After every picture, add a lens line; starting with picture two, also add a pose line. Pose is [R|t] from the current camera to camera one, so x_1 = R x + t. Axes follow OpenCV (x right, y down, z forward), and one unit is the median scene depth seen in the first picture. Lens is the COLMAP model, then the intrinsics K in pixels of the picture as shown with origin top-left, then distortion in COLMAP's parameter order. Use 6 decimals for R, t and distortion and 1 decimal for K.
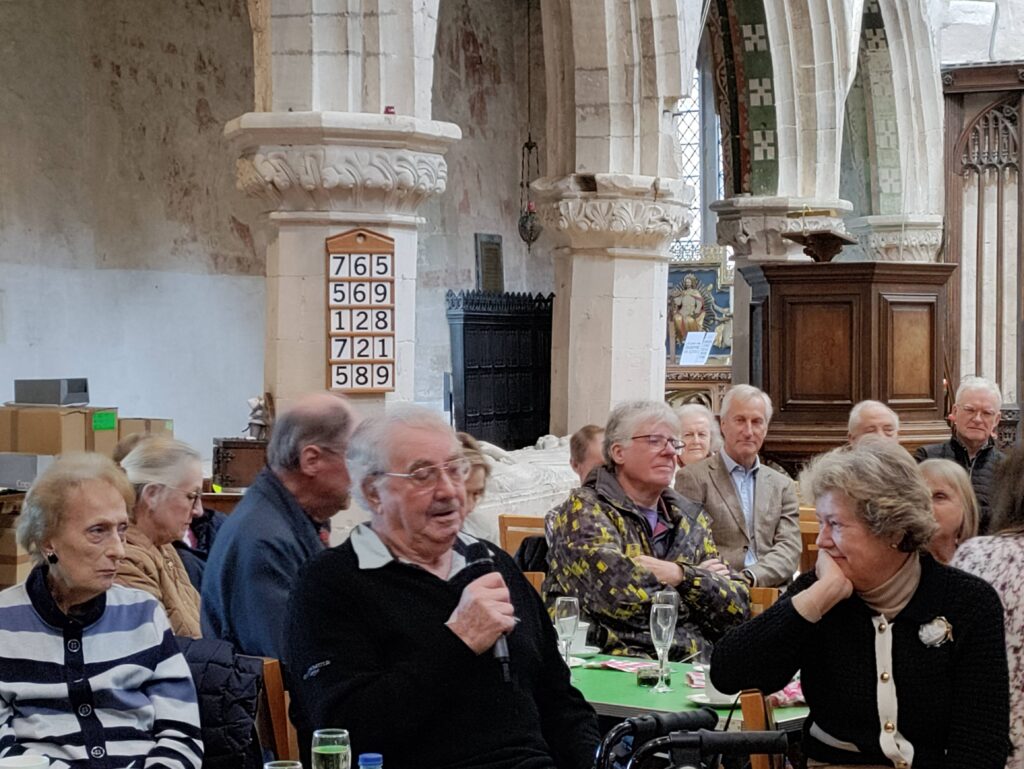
lens RADIAL K [[2233.9, 0, 512.1], [0, 2233.9, 384.5], [0, 0, 1]] dist [0.063803, 0.000000]
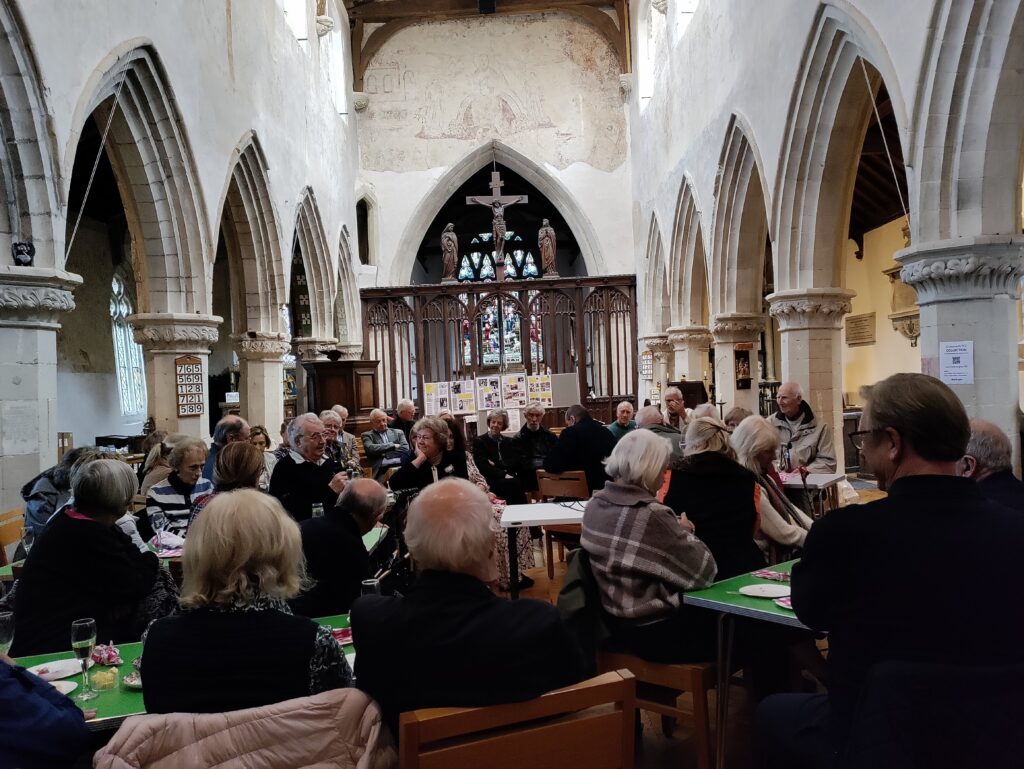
lens RADIAL K [[2233.9, 0, 512.0], [0, 2233.9, 384.5], [0, 0, 1]] dist [0.063803, 0.000000]
pose [[0.844295, -0.043428, 0.534116, -1.171347], [0.051212, 0.998688, 0.000249, -0.014281], [-0.533426, 0.027143, 0.845411, -1.491079]]
